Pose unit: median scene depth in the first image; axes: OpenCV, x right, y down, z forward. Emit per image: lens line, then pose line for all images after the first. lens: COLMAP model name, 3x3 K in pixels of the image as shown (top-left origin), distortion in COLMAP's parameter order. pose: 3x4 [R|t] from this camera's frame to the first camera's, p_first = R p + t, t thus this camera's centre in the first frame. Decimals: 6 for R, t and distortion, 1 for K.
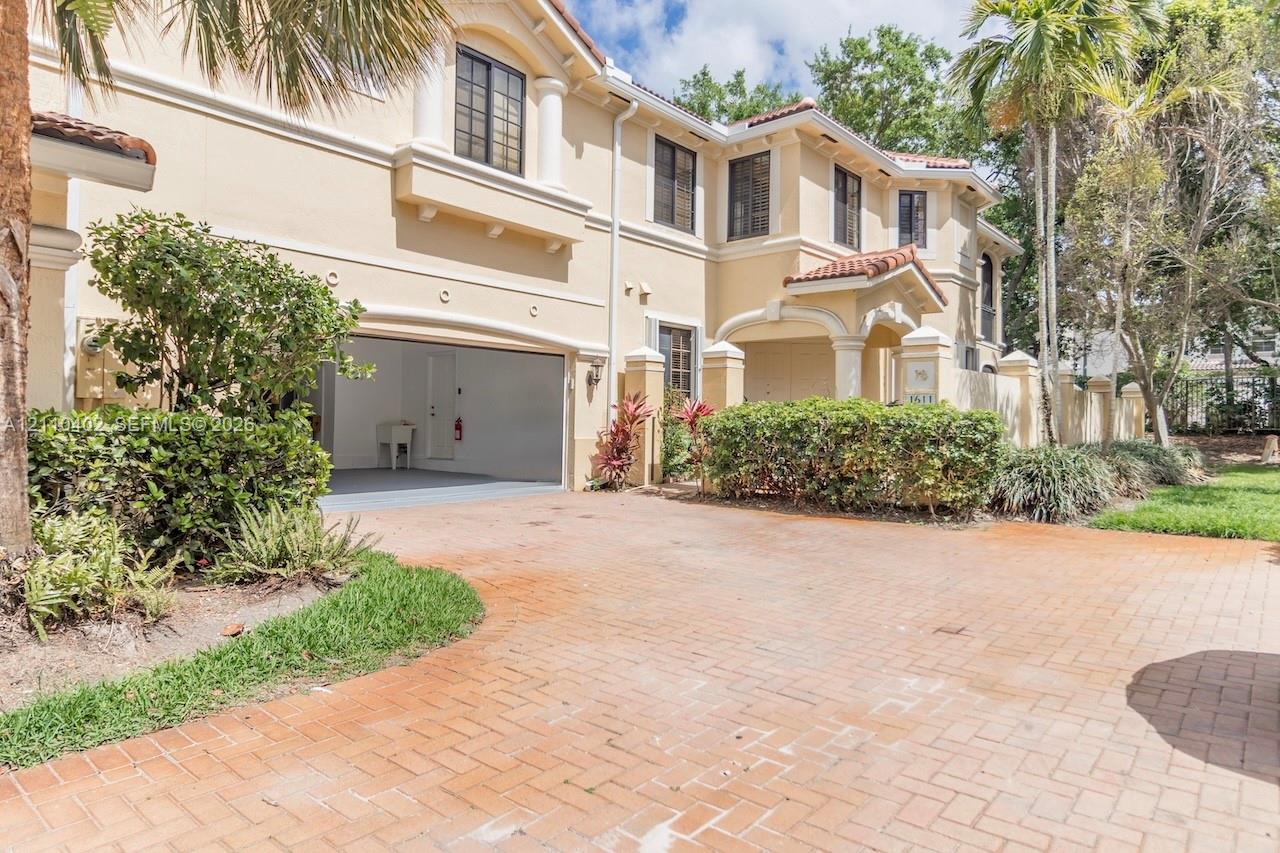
lens RADIAL K [[788.3, 0, 627.2], [0, 788.3, 413.2], [0, 0, 1]] dist [0.022718, -0.000302]
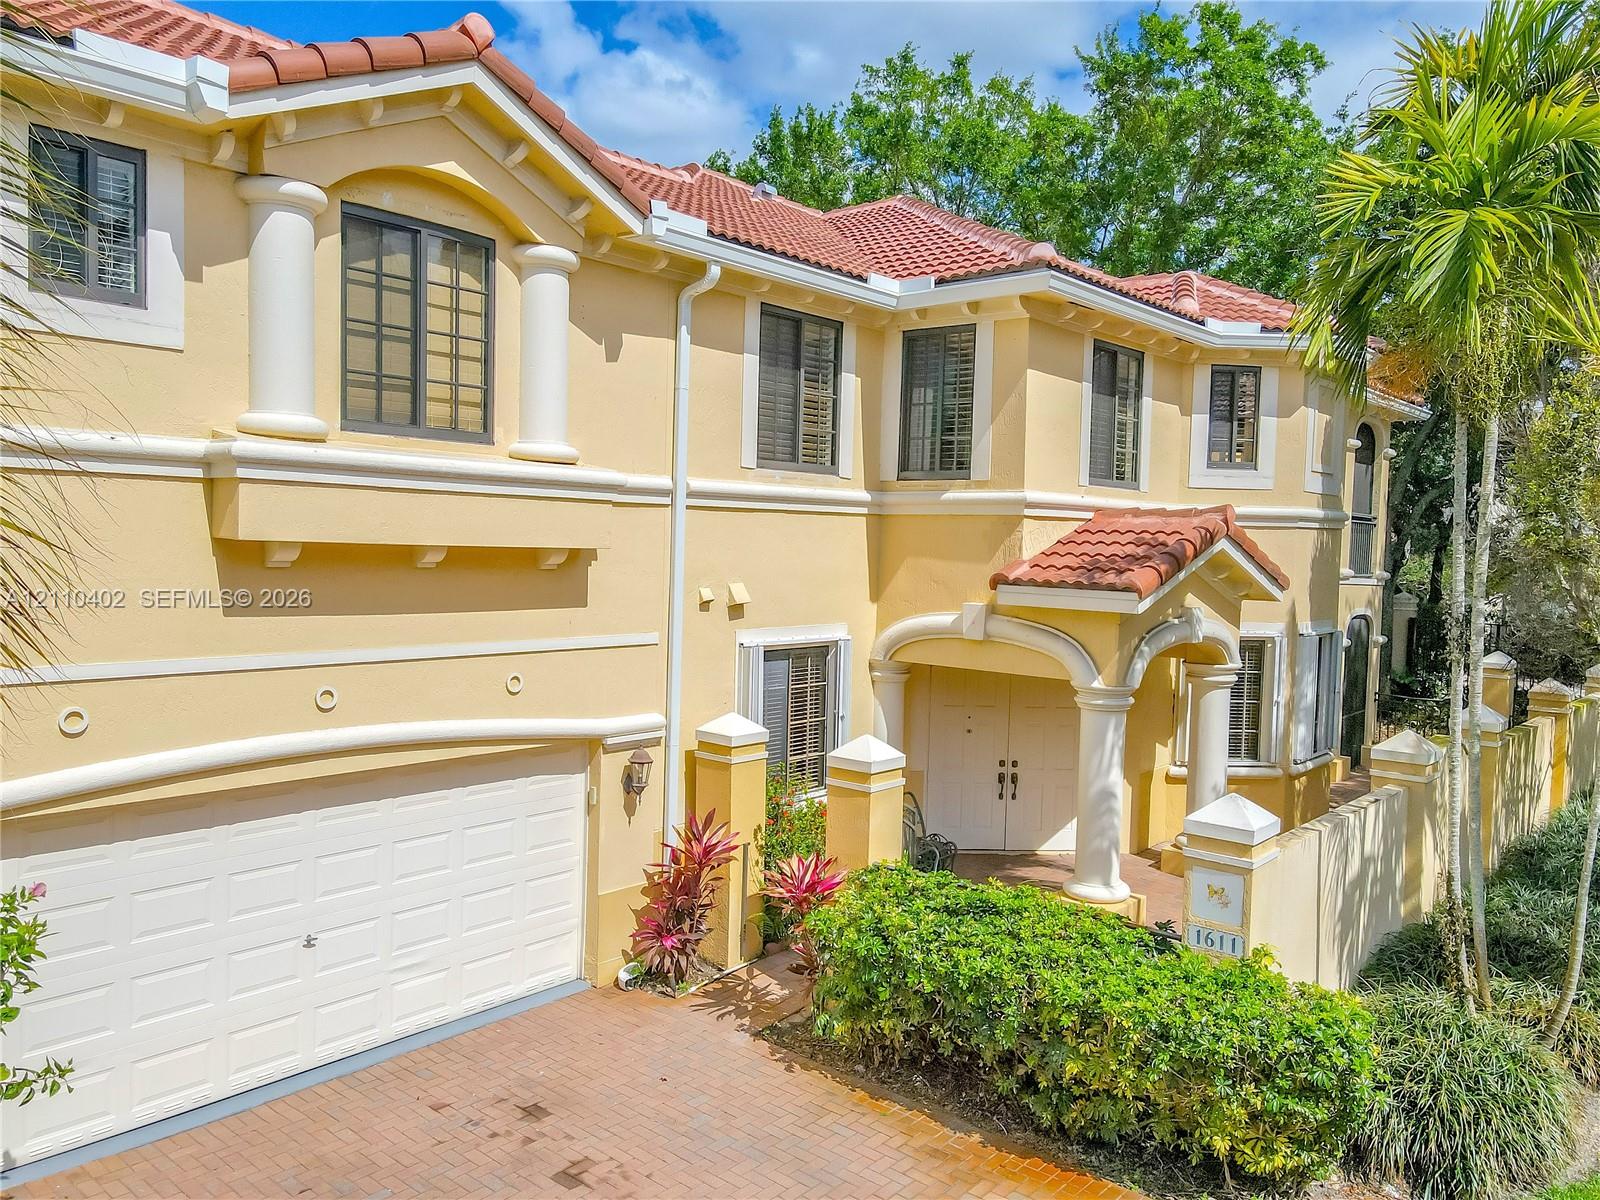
lens RADIAL K [[1210.6, 0, 798.4], [0, 1210.6, 609.9], [0, 0, 1]] dist [0.007884, 0.026057]
pose [[0.999916, 0.011388, -0.006184, 0.070161], [-0.010831, 0.996437, 0.083642, -0.218200], [0.007115, -0.083568, 0.996477, 0.154518]]
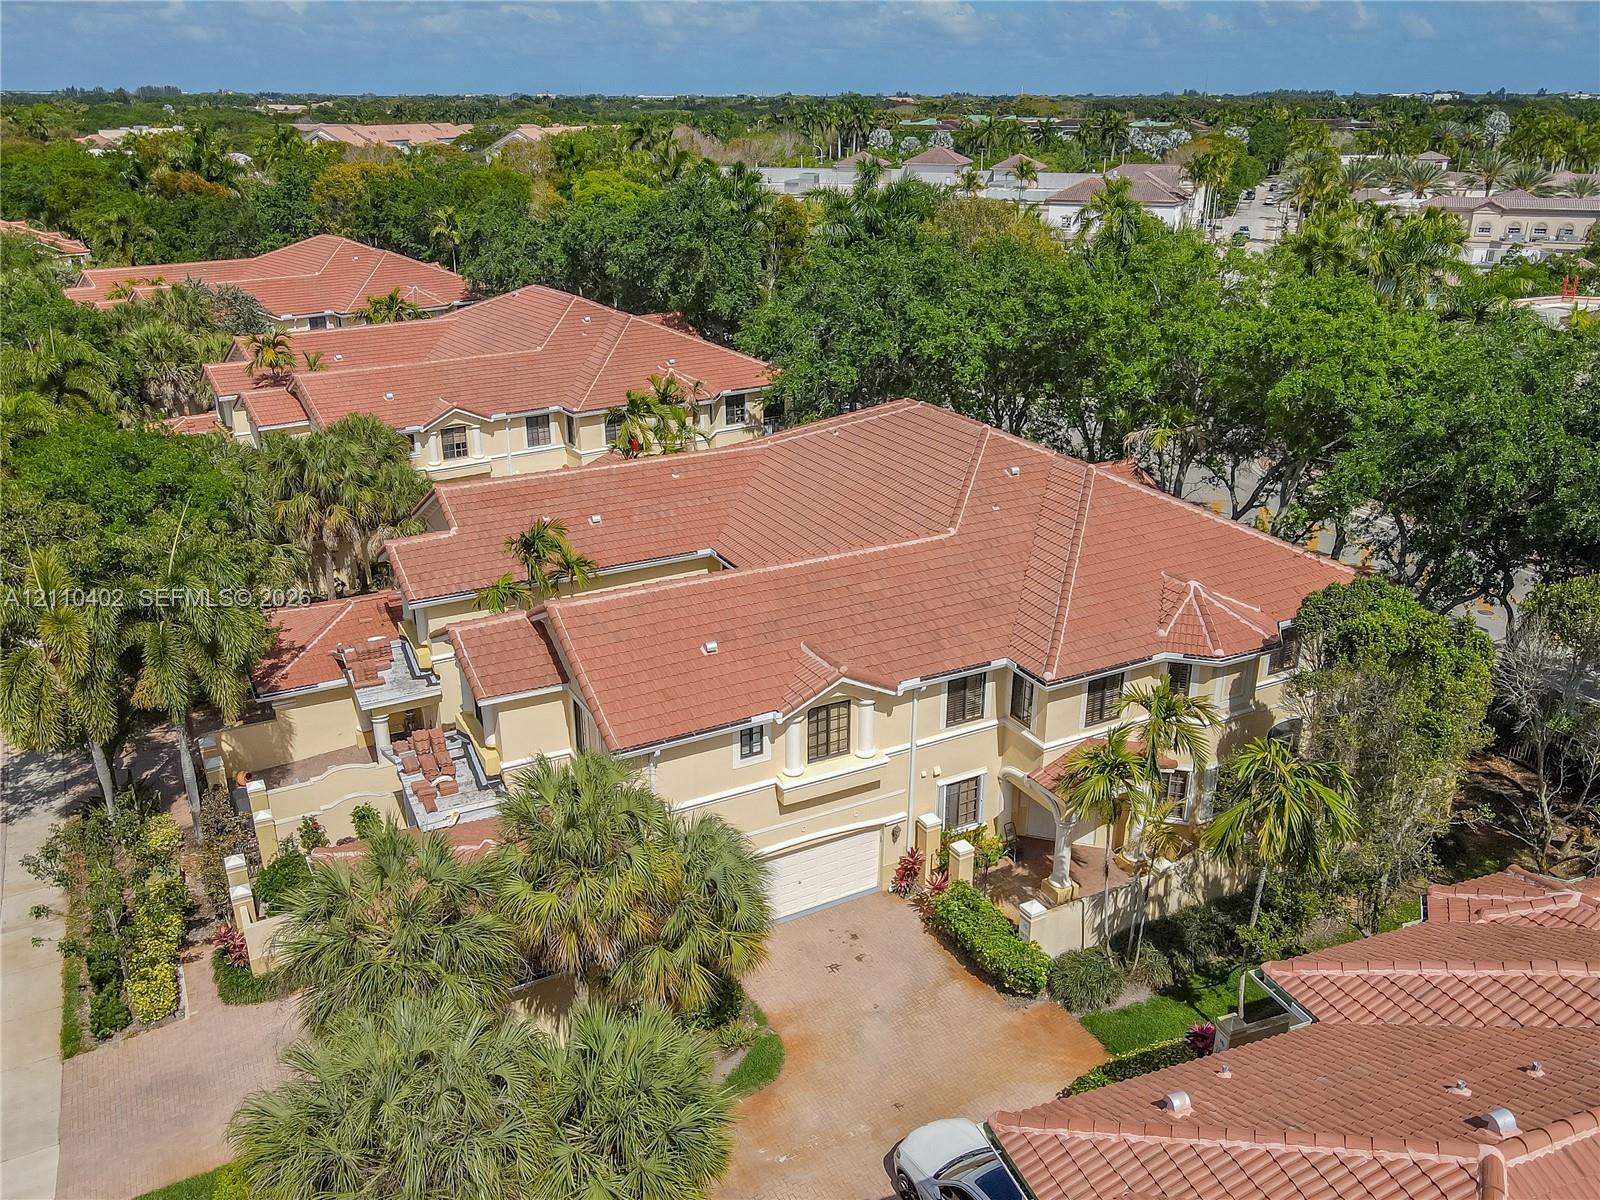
lens RADIAL K [[1210.6, 0, 804.1], [0, 1210.6, 603.7], [0, 0, 1]] dist [0.007884, 0.026057]
pose [[0.926556, 0.127029, -0.354060, 0.602792], [0.026161, 0.917212, 0.397540, -1.460145], [0.375247, -0.377605, 0.846525, -1.058881]]
